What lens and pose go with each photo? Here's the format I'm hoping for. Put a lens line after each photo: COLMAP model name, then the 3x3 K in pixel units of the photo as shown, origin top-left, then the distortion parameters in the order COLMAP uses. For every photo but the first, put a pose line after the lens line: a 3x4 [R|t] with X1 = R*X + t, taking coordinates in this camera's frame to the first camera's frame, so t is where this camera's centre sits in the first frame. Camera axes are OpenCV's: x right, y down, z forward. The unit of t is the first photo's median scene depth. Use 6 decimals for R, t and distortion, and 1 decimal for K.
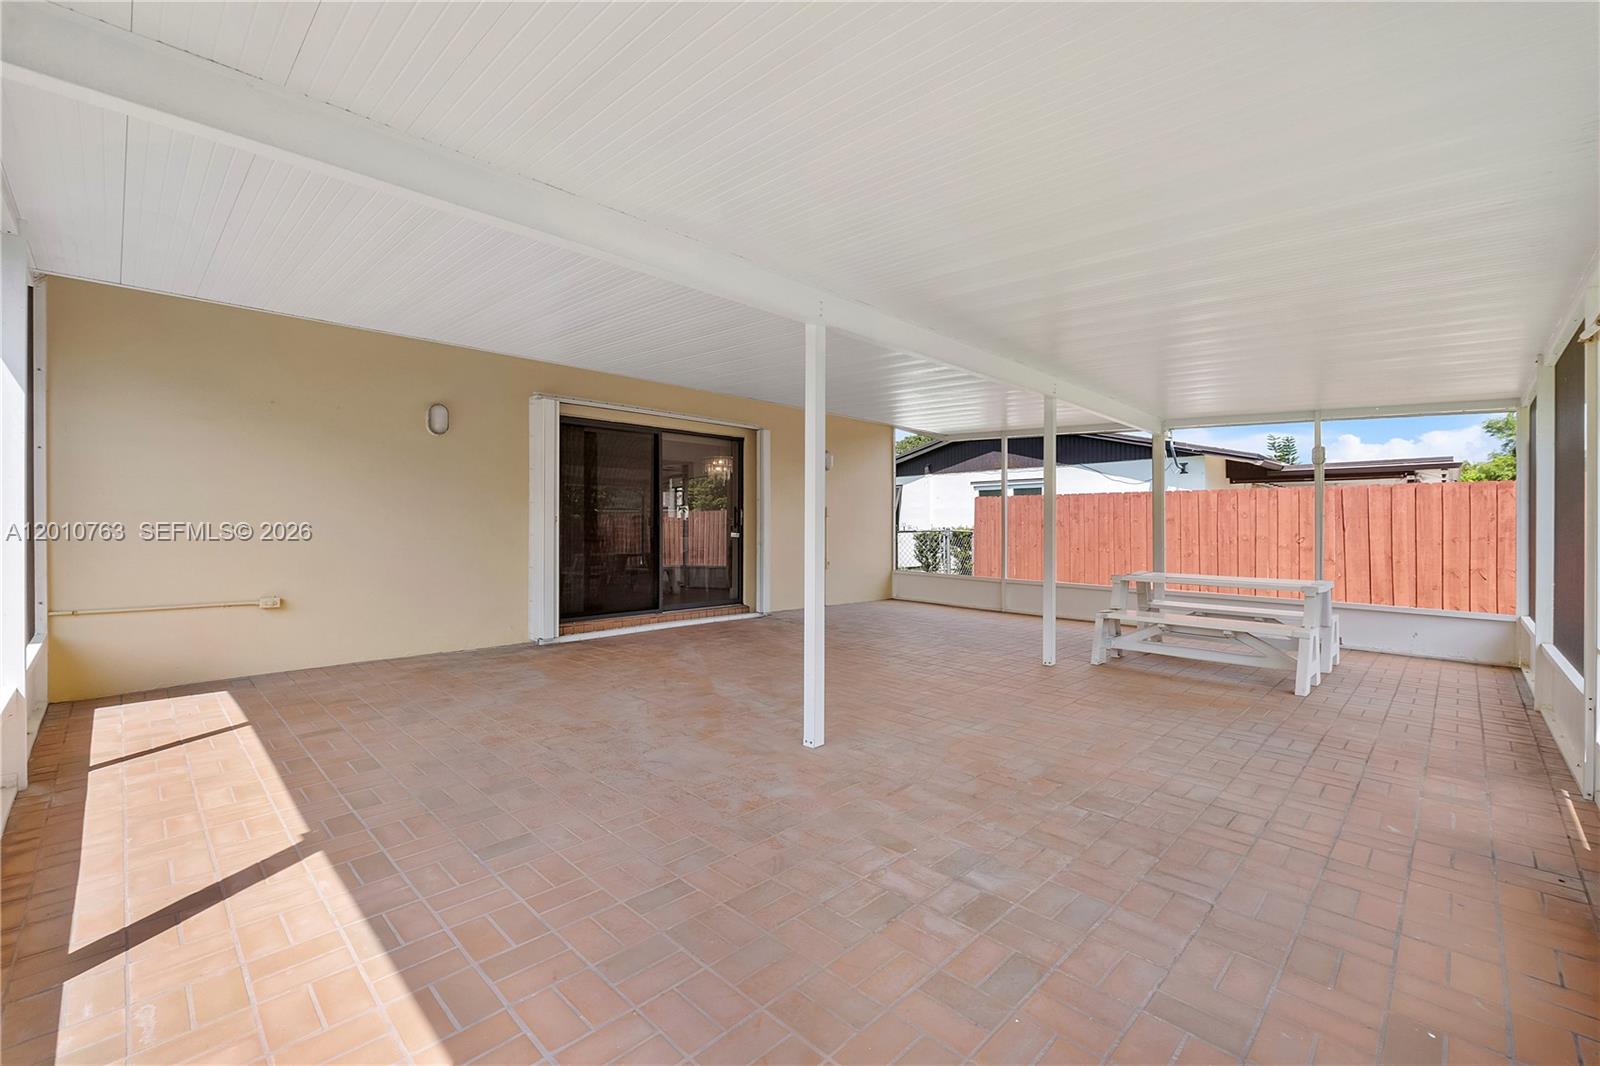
lens RADIAL K [[683.5, 0, 797.7], [0, 683.5, 525.1], [0, 0, 1]] dist [-0.007347, -0.000216]
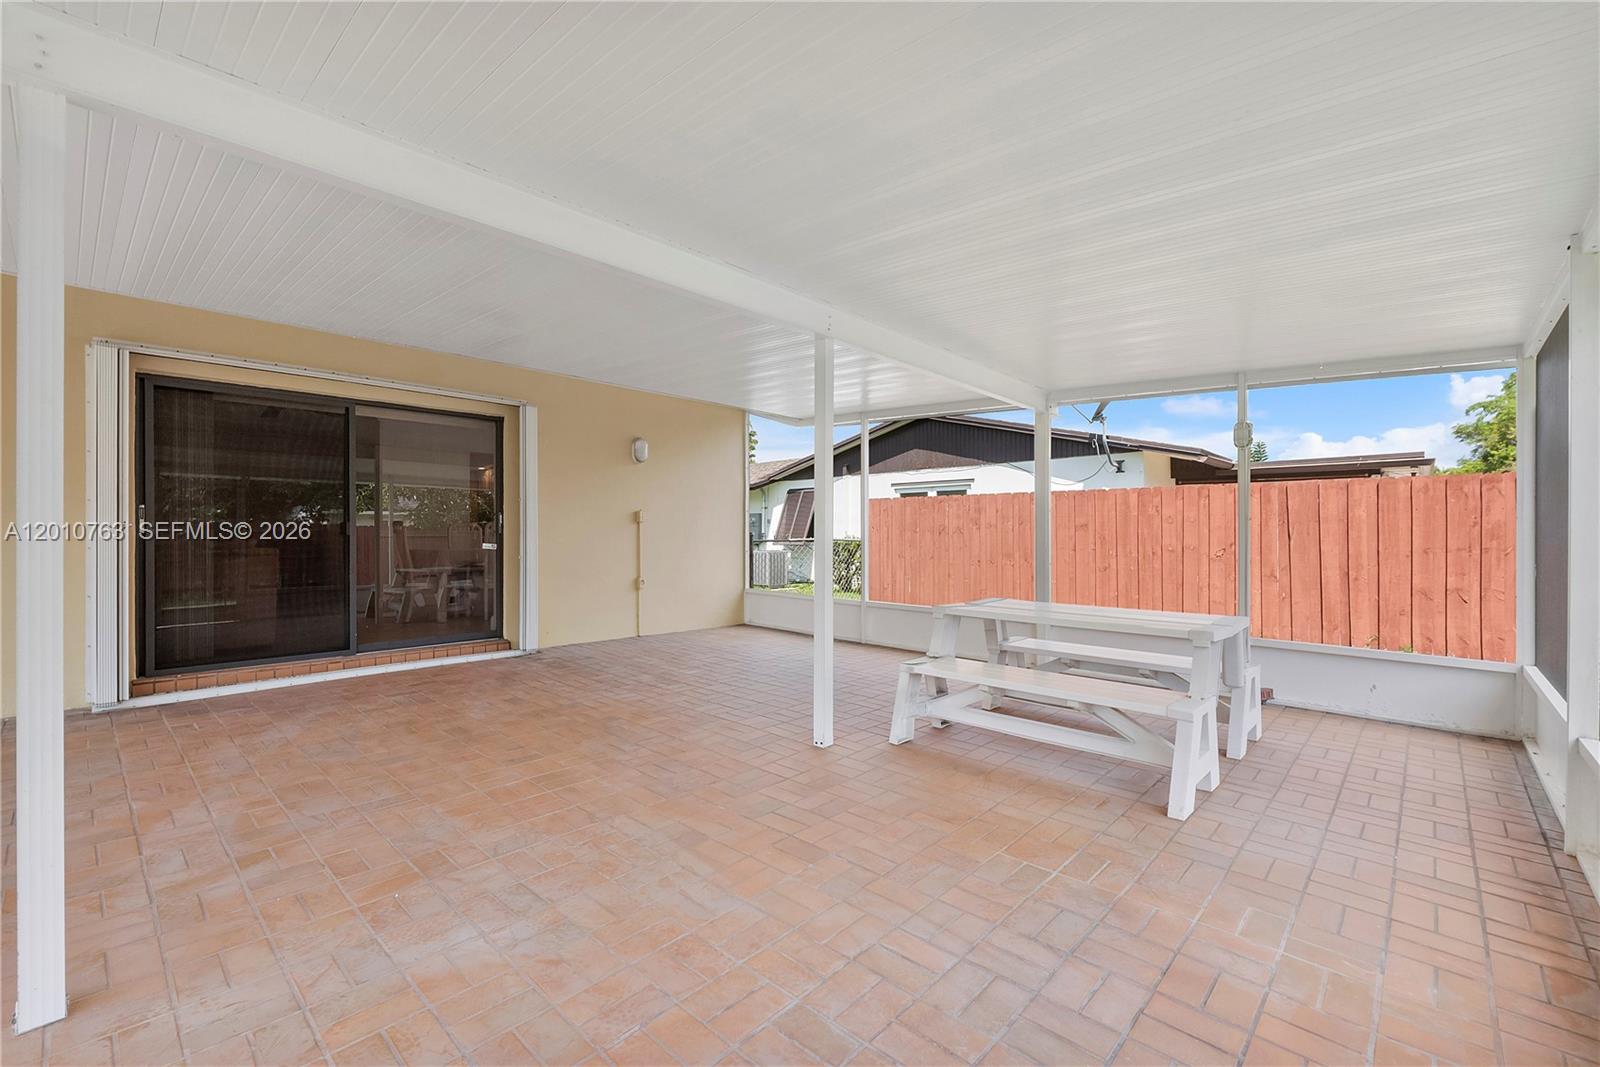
lens RADIAL K [[683.5, 0, 802.1], [0, 683.5, 533.7], [0, 0, 1]] dist [-0.007347, -0.000216]
pose [[0.999622, -0.001974, 0.027433, 0.228745], [0.001951, 0.999998, 0.000881, 0.000405], [-0.027435, -0.000827, 0.999623, 0.239137]]
